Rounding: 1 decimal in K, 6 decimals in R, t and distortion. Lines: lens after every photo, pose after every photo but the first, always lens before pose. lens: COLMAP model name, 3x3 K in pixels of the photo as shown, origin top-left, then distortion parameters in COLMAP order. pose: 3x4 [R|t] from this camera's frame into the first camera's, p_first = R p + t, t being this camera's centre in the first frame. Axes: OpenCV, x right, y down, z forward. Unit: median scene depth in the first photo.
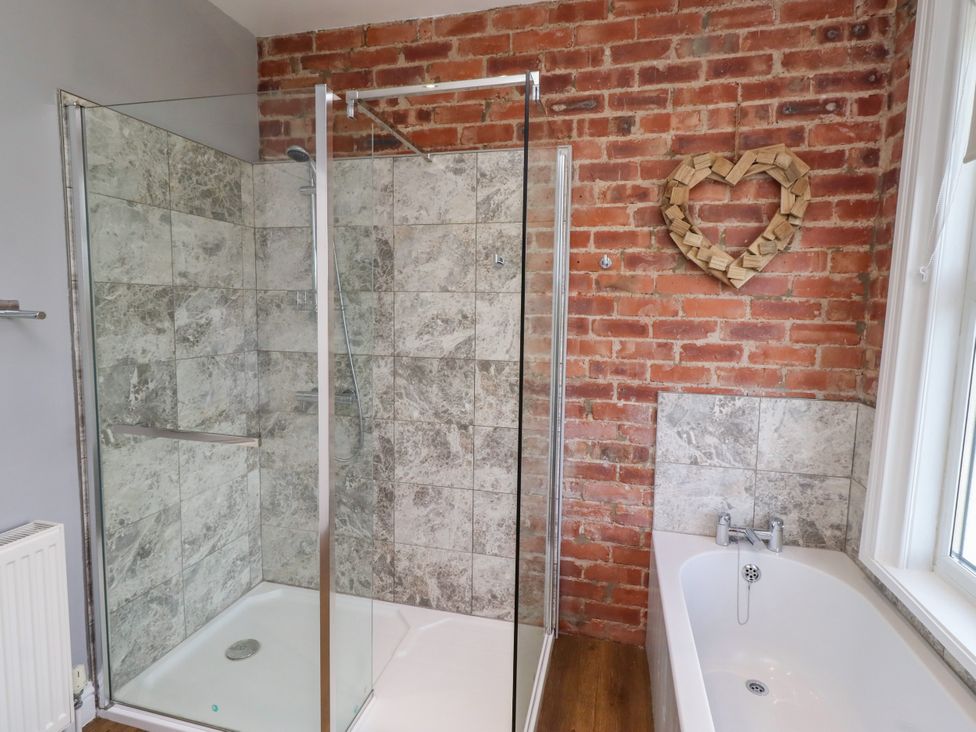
lens RADIAL K [[511.0, 0, 487.5], [0, 511.0, 357.5], [0, 0, 1]] dist [-0.004201, 0.000881]
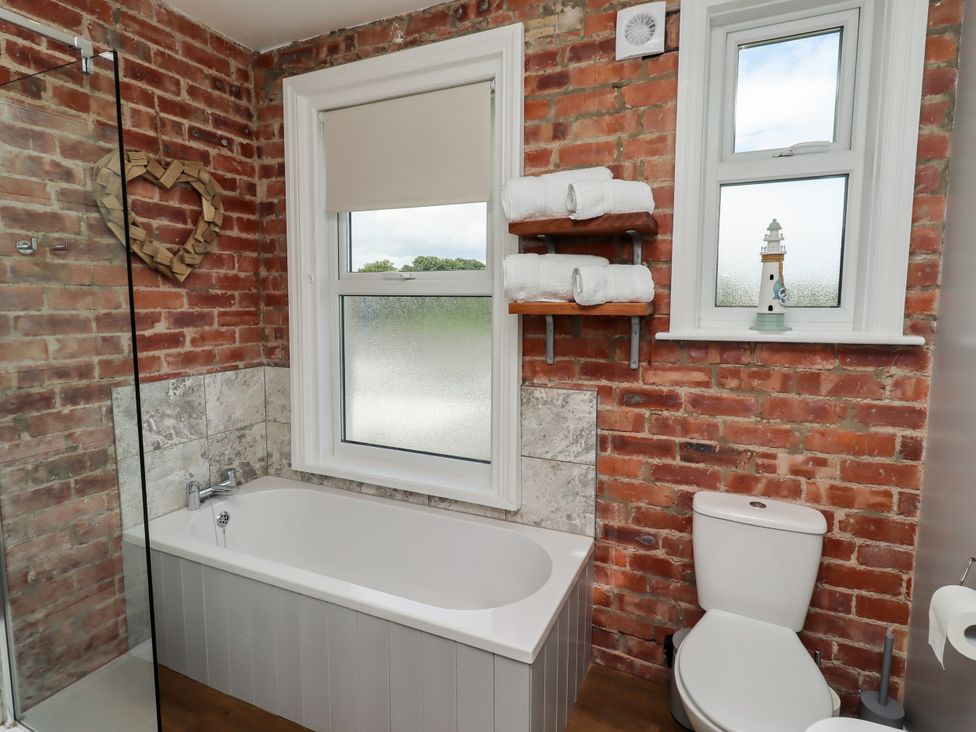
lens RADIAL K [[511.0, 0, 486.3], [0, 511.0, 361.7], [0, 0, 1]] dist [-0.004201, 0.000881]
pose [[0.177926, -0.133989, 0.974879, -0.504842], [0.098942, 0.988102, 0.117748, -0.026405], [-0.979057, 0.075506, 0.189066, 0.136004]]
